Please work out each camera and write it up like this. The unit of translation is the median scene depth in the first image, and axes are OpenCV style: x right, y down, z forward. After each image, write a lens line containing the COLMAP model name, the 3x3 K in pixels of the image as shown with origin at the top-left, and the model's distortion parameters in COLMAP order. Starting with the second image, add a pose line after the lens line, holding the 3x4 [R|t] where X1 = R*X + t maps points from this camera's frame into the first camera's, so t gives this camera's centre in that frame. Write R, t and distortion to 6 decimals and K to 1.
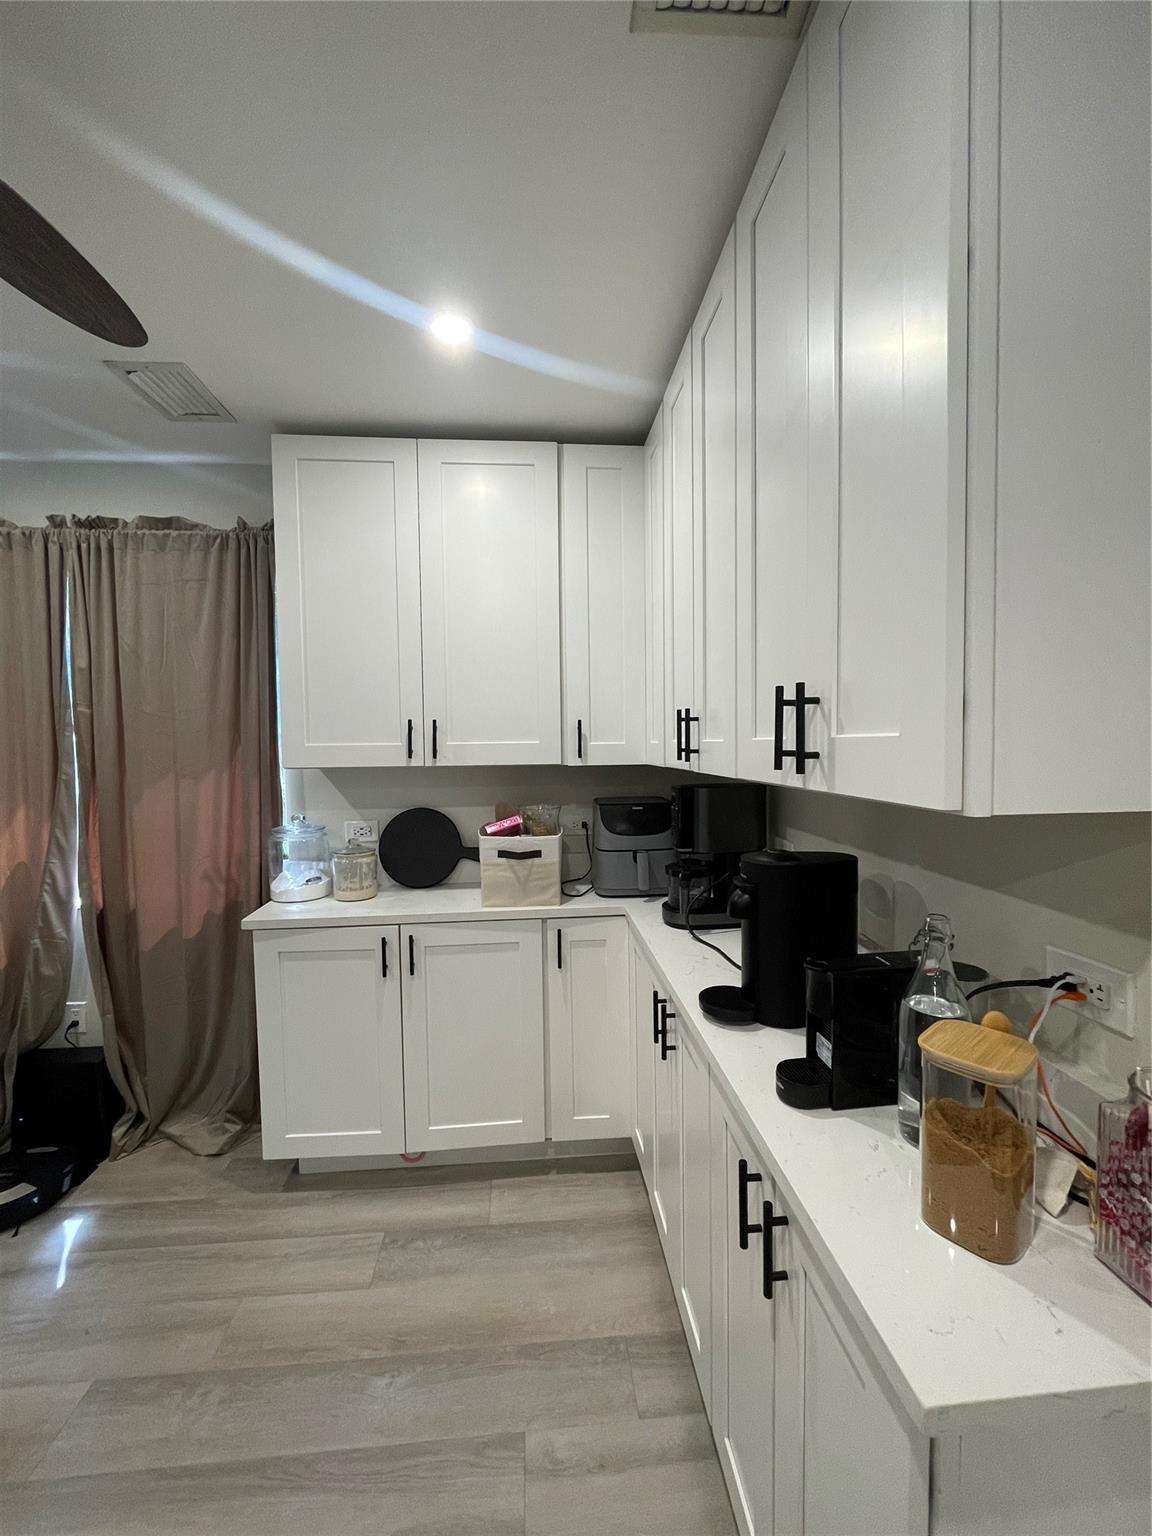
lens RADIAL K [[625.4, 0, 576.0], [0, 625.4, 768.0], [0, 0, 1]] dist [-0.000696, -0.000128]
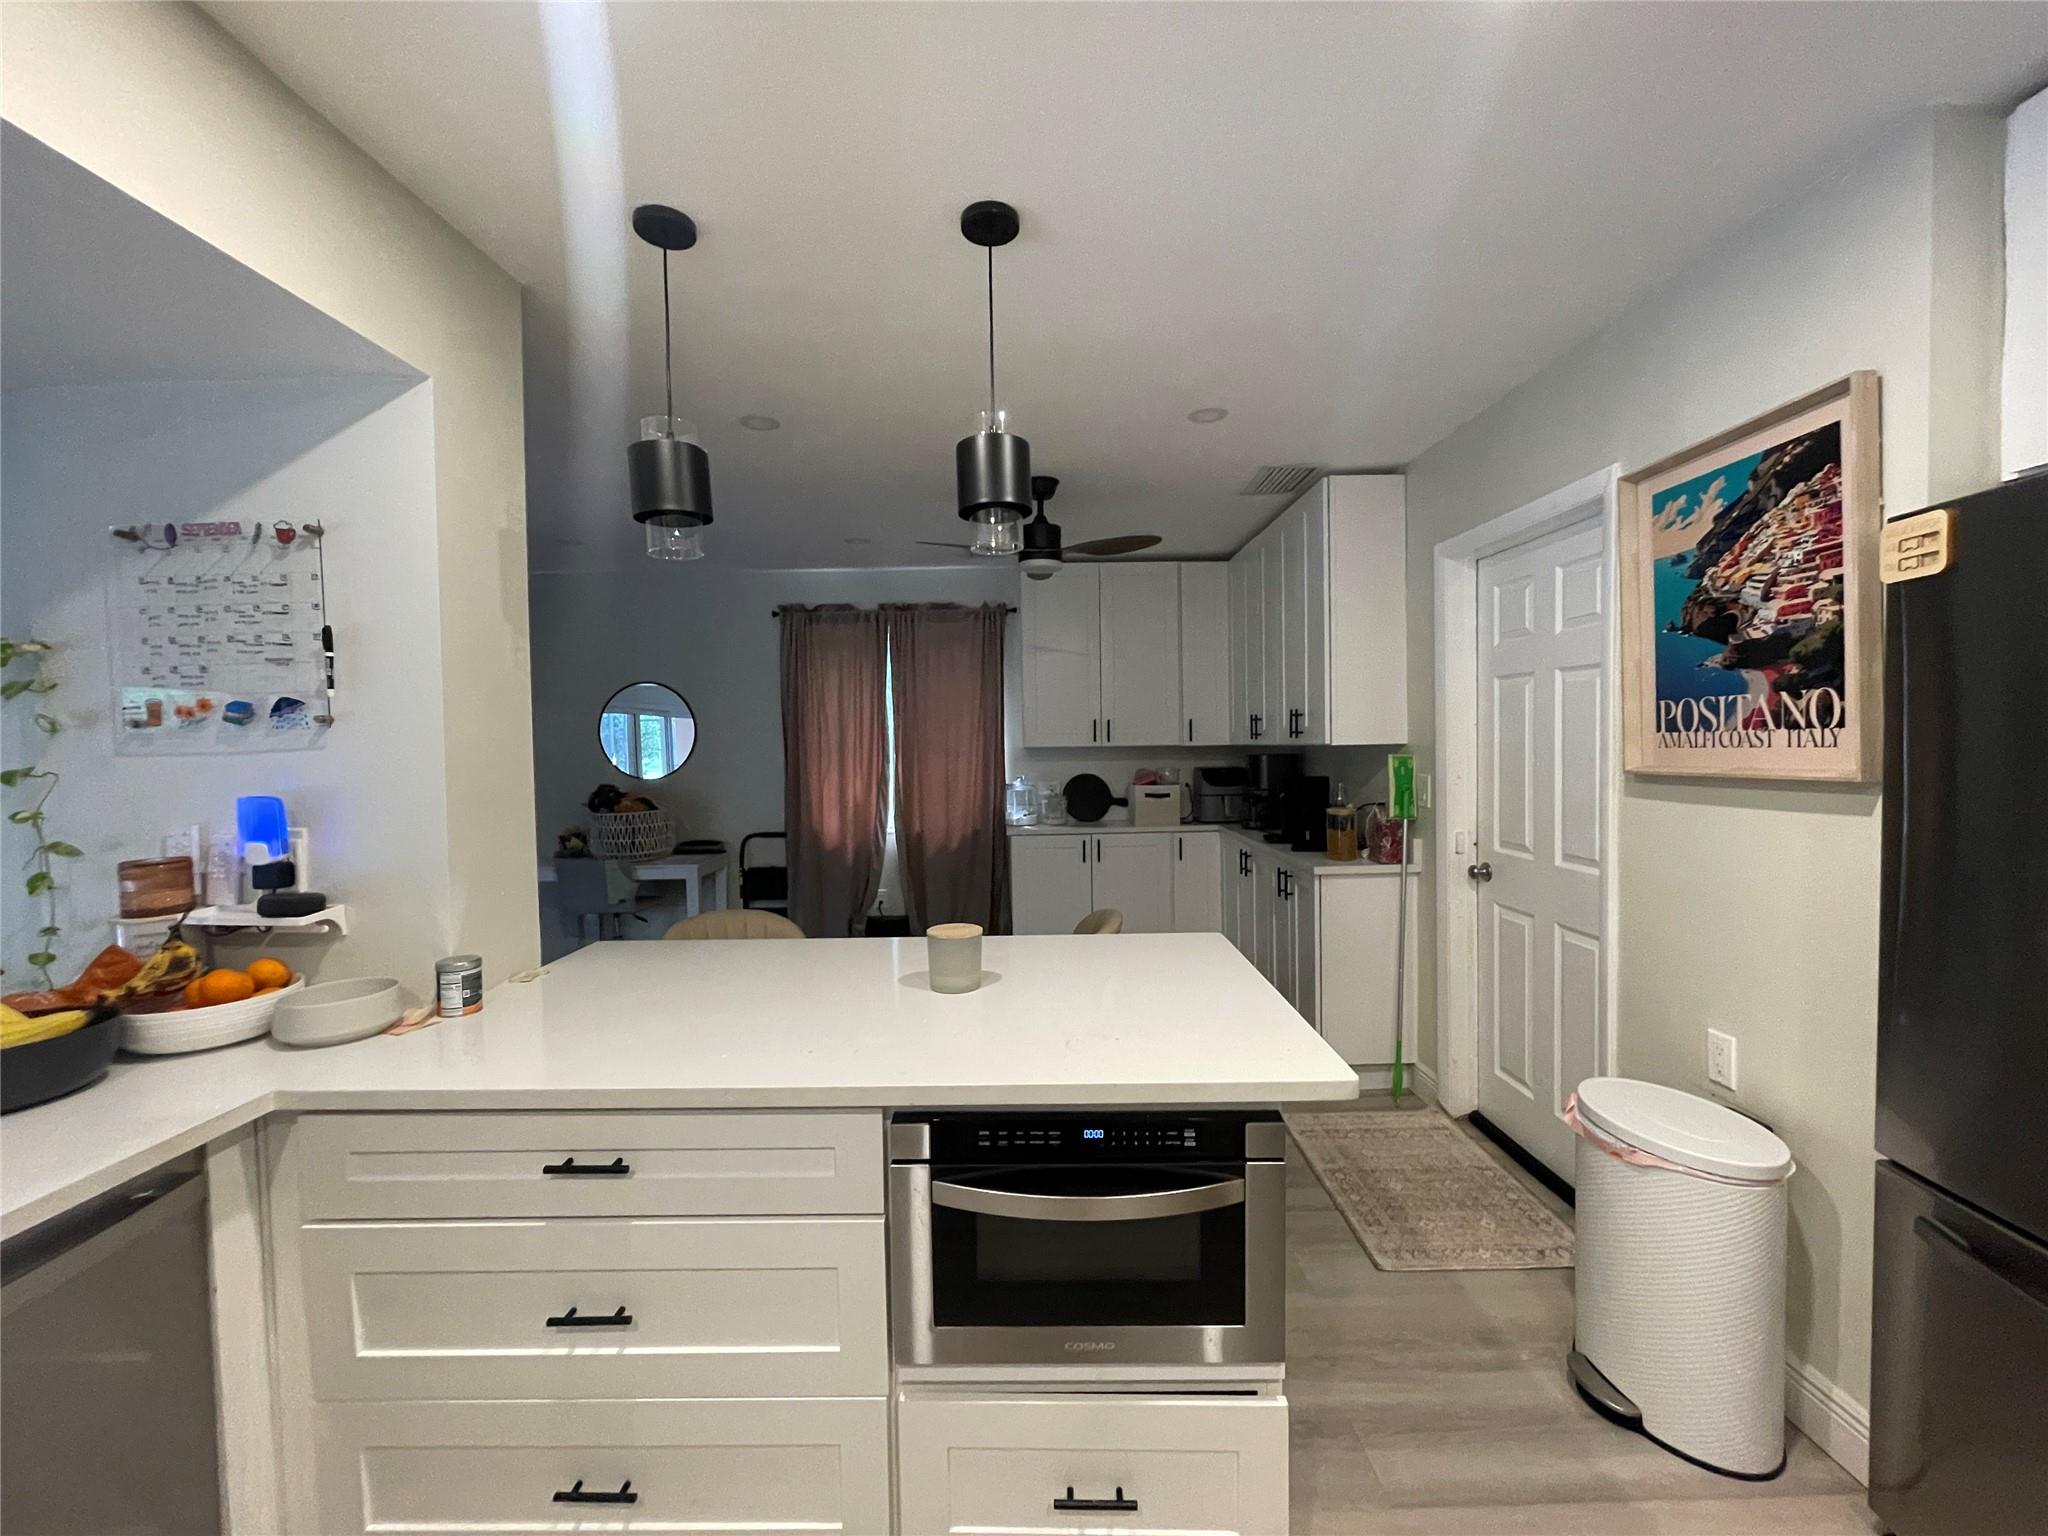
lens RADIAL K [[824.9, 0, 1026.5], [0, 824.9, 765.6], [0, 0, 1]] dist [-0.003337, -0.000516]
pose [[0.997260, -0.000570, -0.073971, -0.272523], [-0.000475, 0.999900, -0.014108, 0.081646], [0.073972, 0.014104, 0.997161, -1.282463]]
